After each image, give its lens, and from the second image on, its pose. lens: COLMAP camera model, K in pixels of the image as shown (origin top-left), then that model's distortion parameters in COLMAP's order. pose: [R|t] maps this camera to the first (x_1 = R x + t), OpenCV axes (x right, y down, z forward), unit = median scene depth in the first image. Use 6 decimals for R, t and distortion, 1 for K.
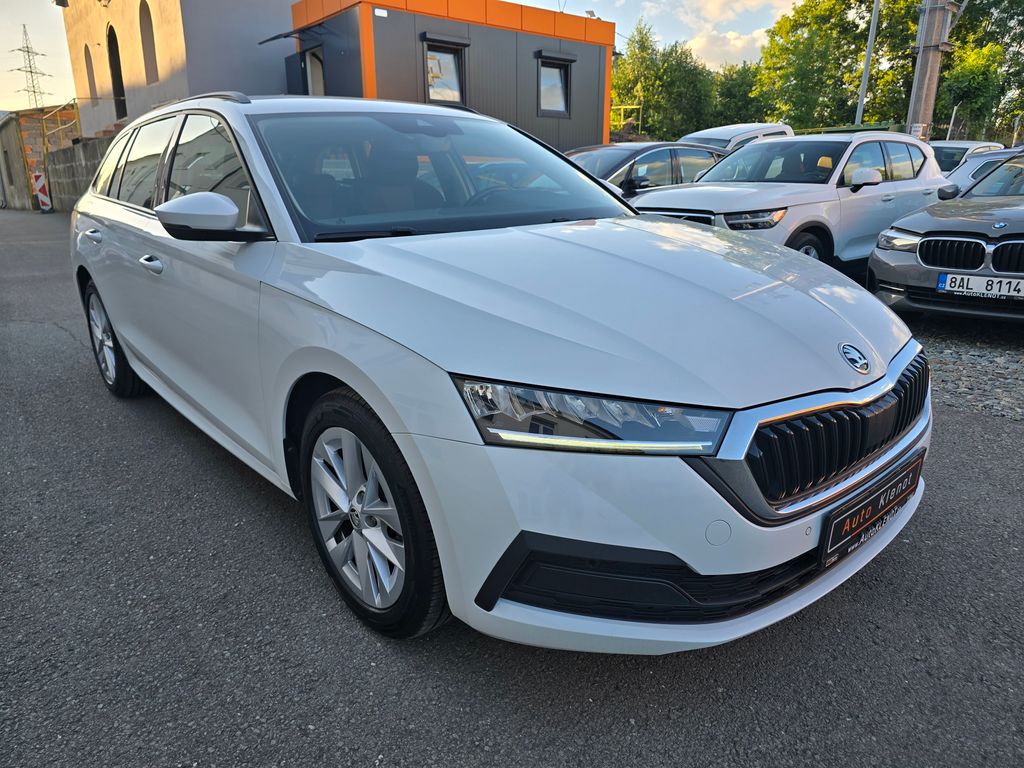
lens RADIAL K [[725.2, 0, 512.0], [0, 725.2, 384.0], [0, 0, 1]] dist [0.066945, -0.051119]
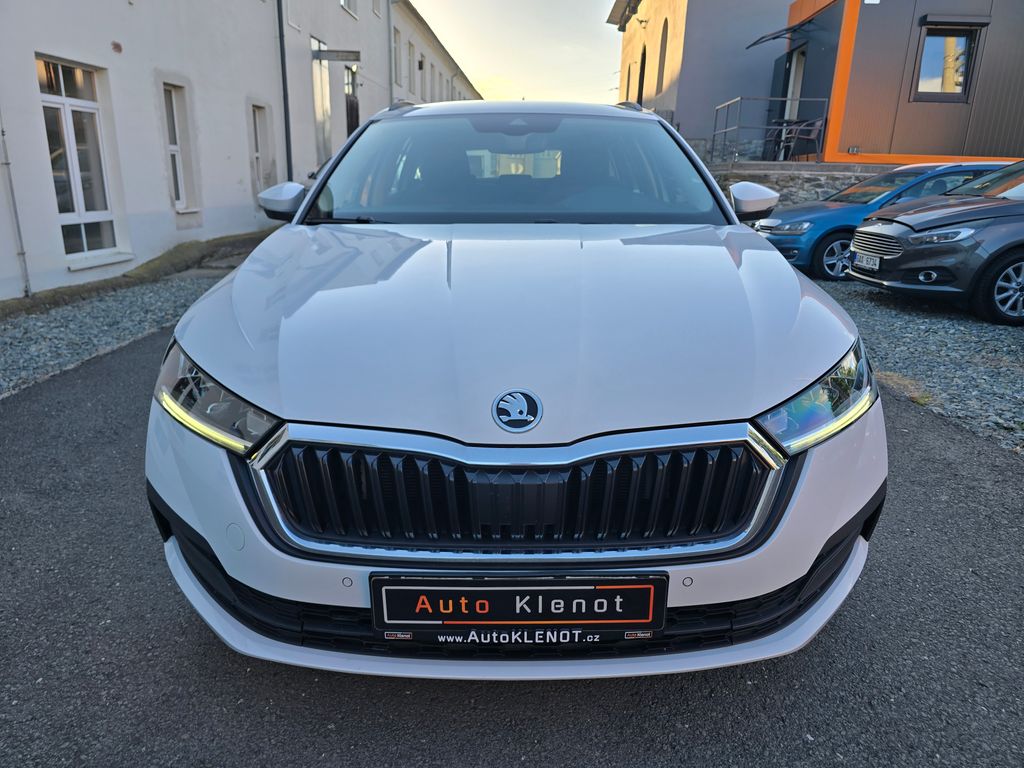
lens RADIAL K [[725.2, 0, 512.0], [0, 725.2, 384.0], [0, 0, 1]] dist [0.066945, -0.051119]
pose [[0.743173, 0.204584, -0.637055, 0.158272], [-0.209014, 0.975445, 0.069423, -0.019230], [0.635615, 0.081560, 0.767686, 0.067031]]
